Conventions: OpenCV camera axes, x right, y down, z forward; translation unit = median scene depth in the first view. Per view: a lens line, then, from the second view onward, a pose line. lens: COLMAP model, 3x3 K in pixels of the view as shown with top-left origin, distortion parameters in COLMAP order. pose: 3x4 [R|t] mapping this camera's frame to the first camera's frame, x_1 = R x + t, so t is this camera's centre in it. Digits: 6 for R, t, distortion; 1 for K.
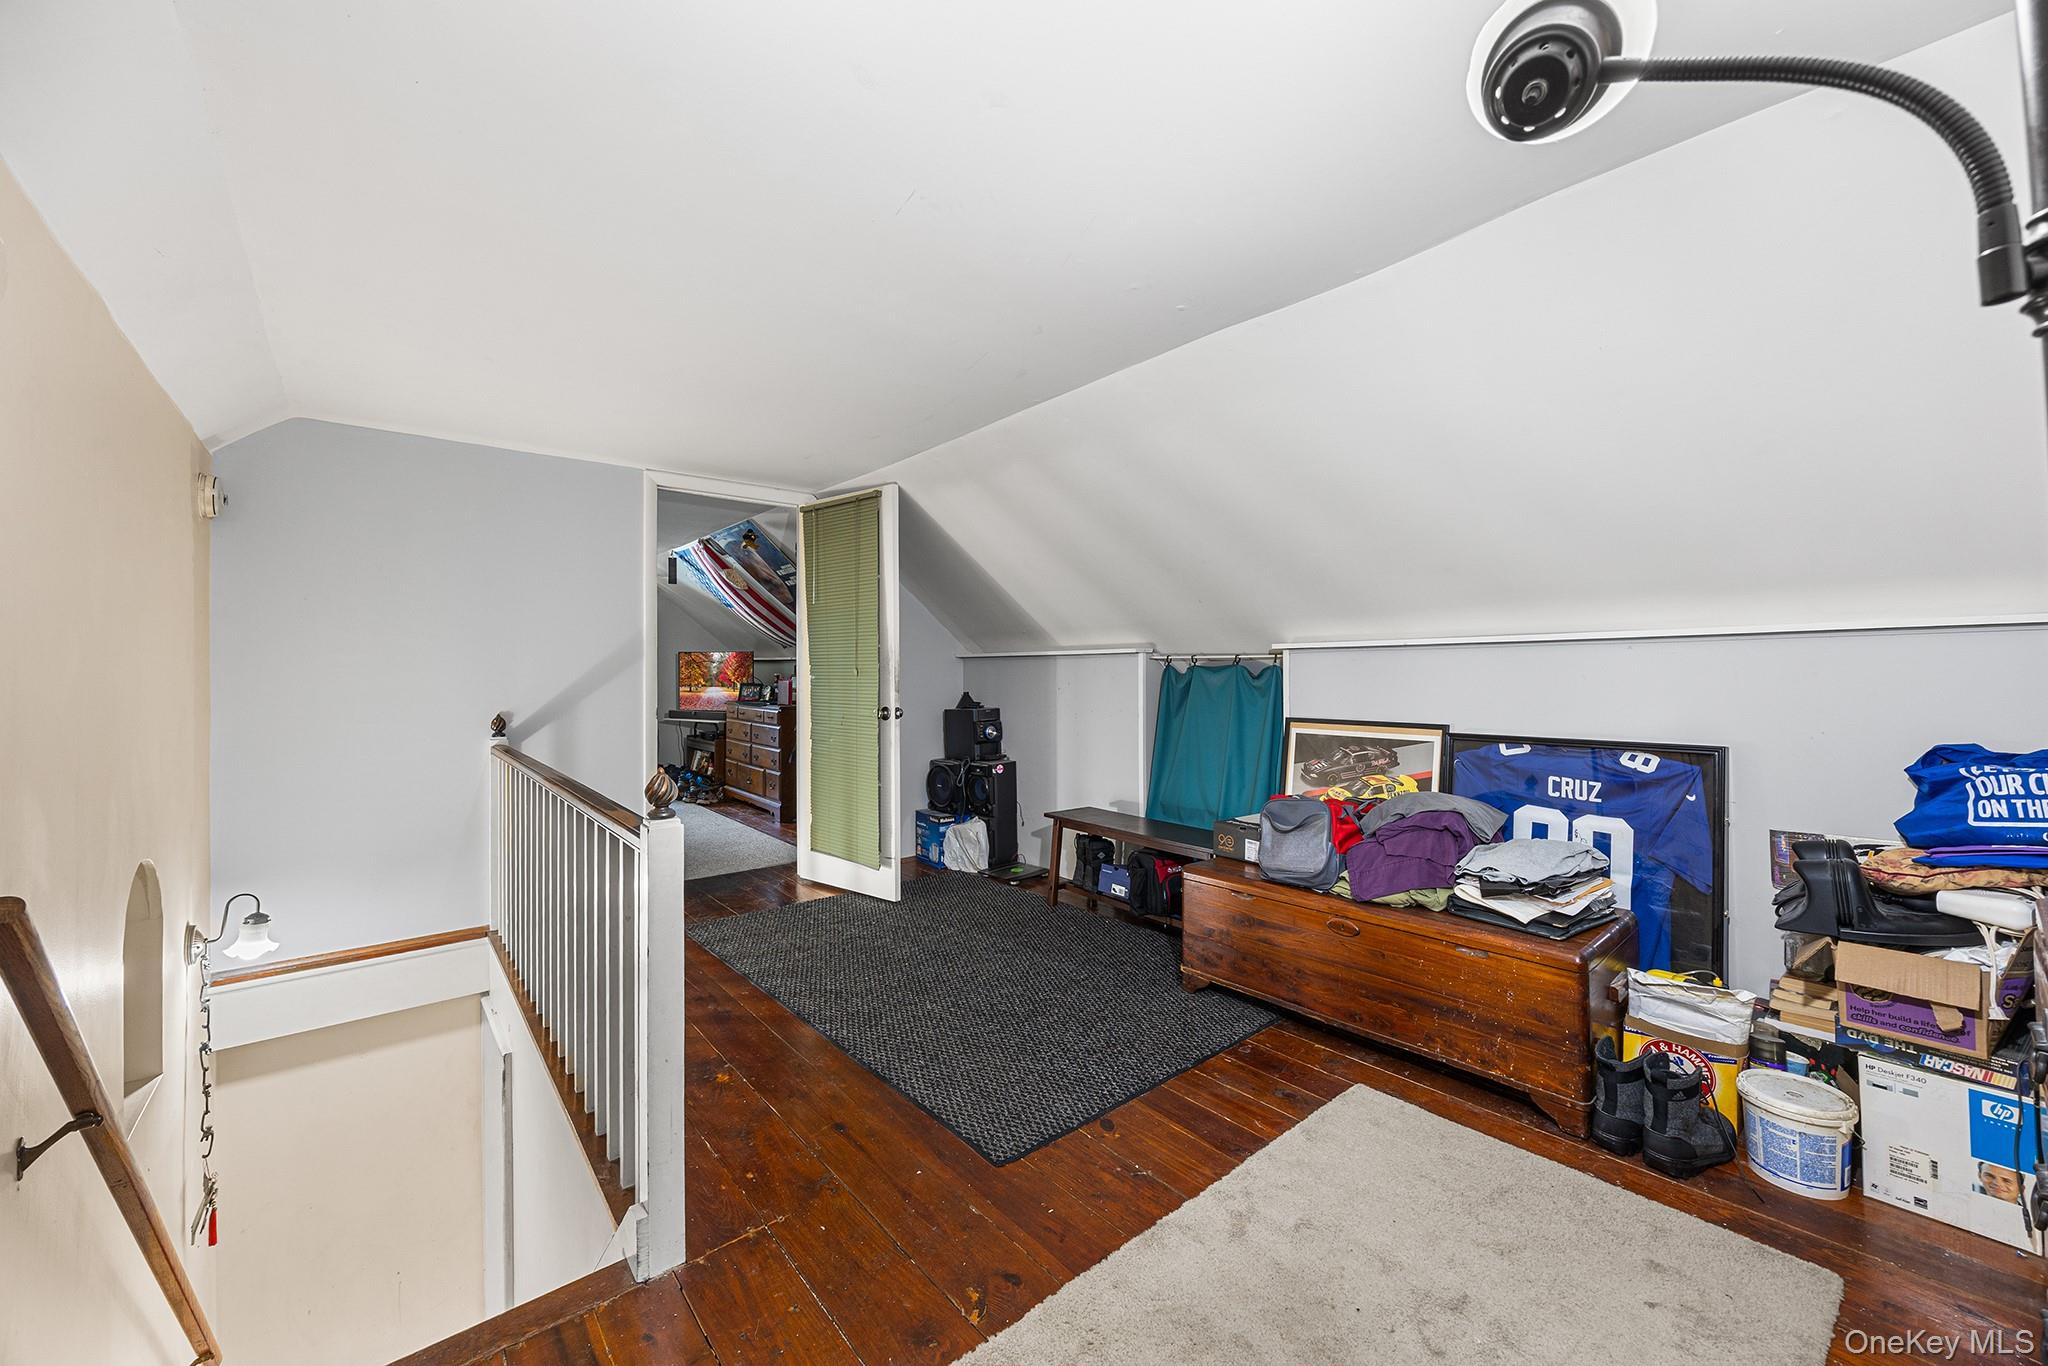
lens RADIAL K [[785.8, 0, 1036.4], [0, 785.8, 682.4], [0, 0, 1]] dist [-0.000279, -0.000034]
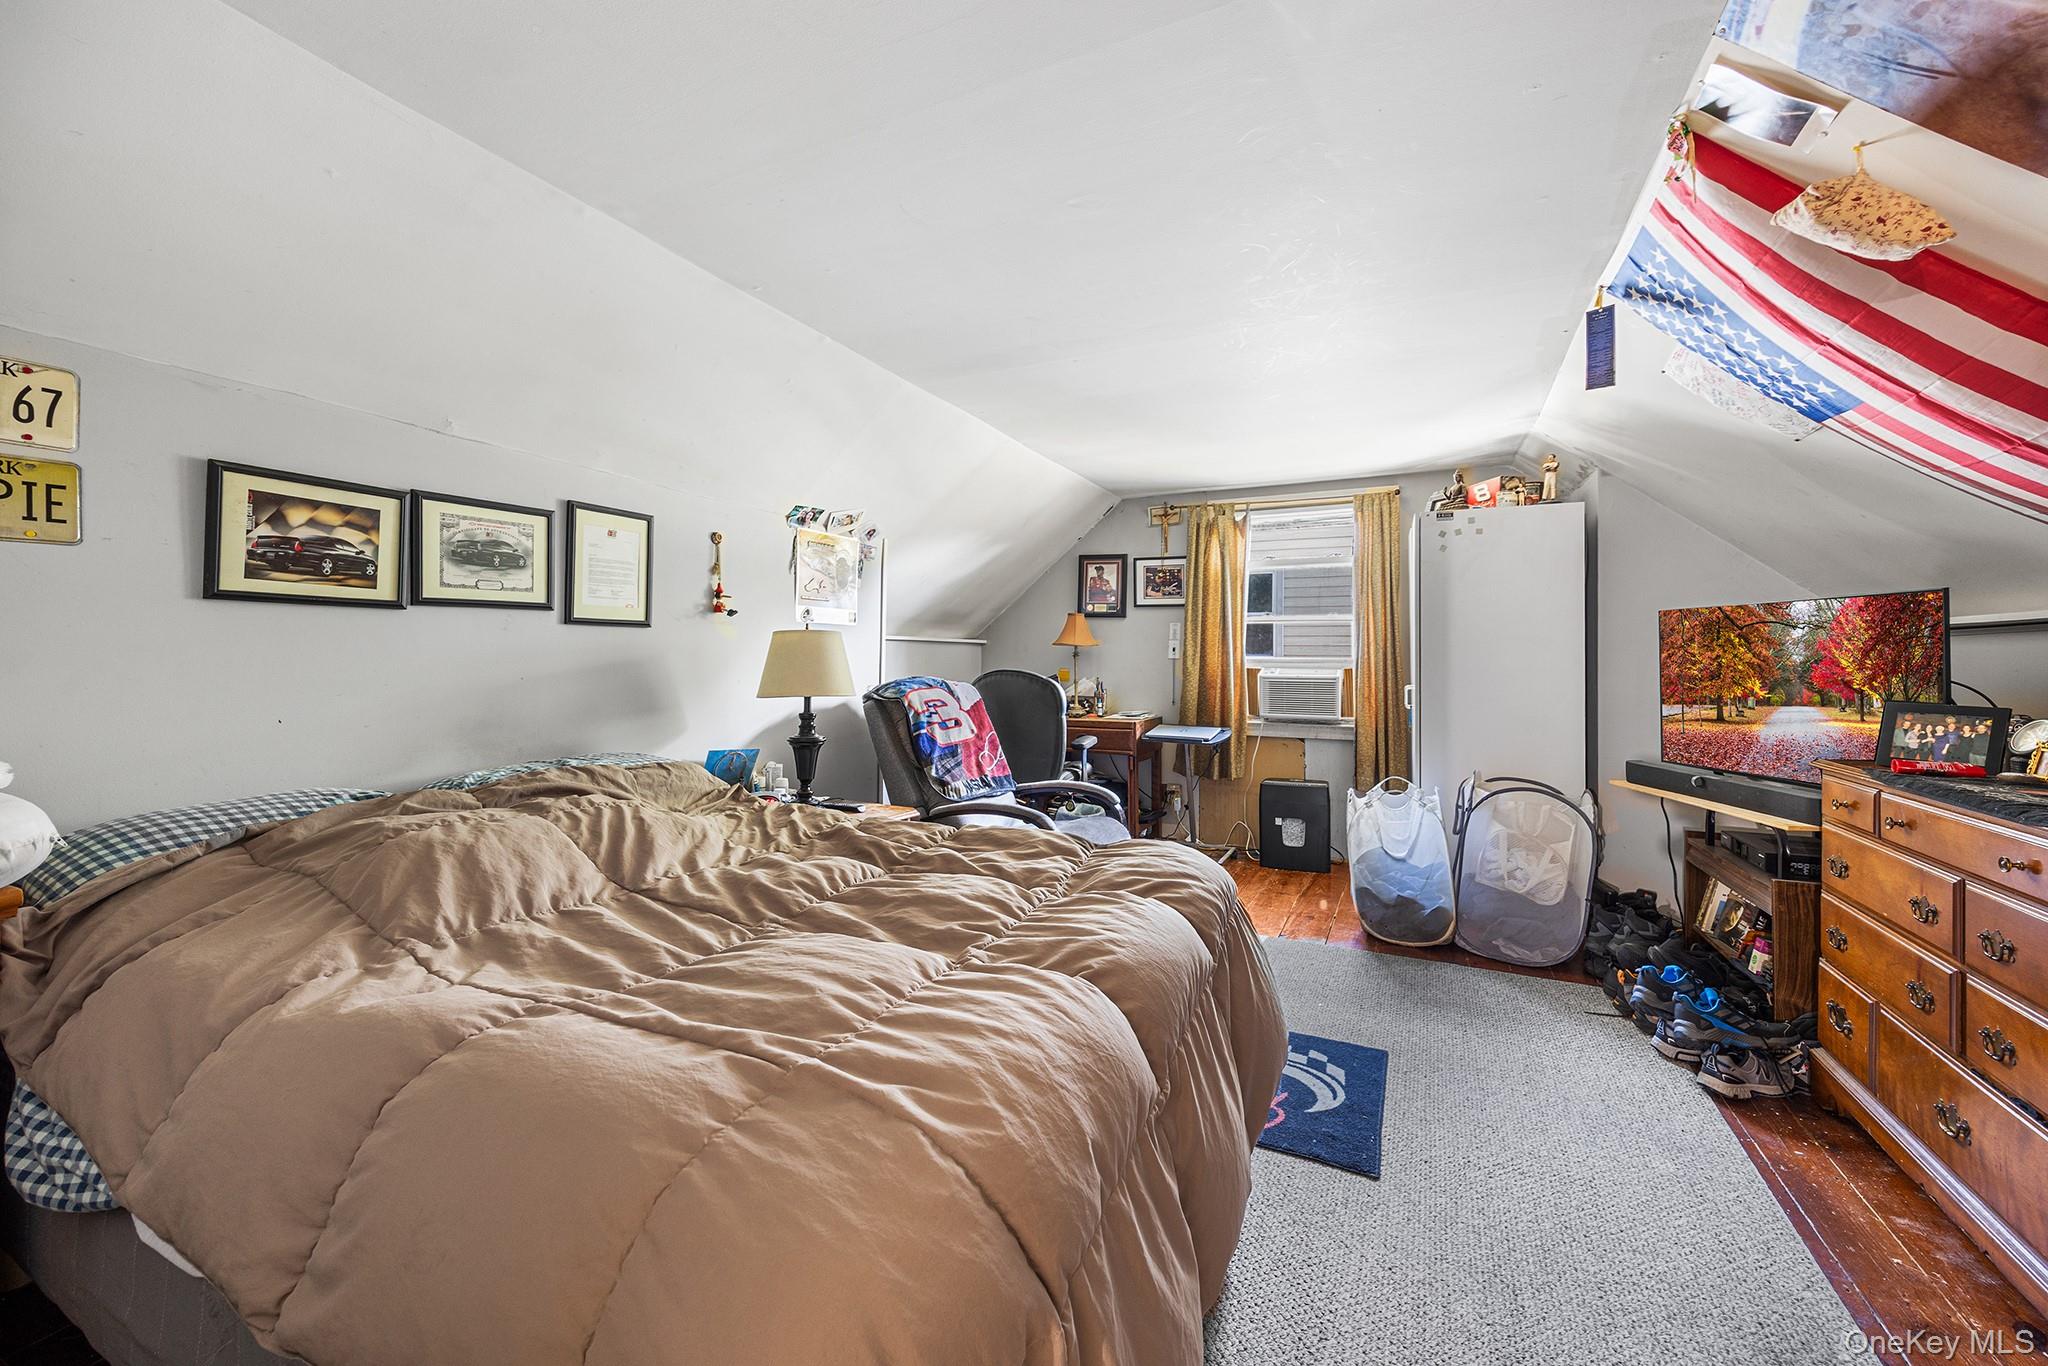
lens RADIAL K [[785.8, 0, 1036.4], [0, 785.8, 682.4], [0, 0, 1]] dist [-0.000279, -0.000034]
pose [[0.349358, -0.002734, -0.936985, -0.230434], [-0.007846, 0.999952, -0.005843, 0.000860], [0.936956, 0.009393, 0.349320, 0.641317]]
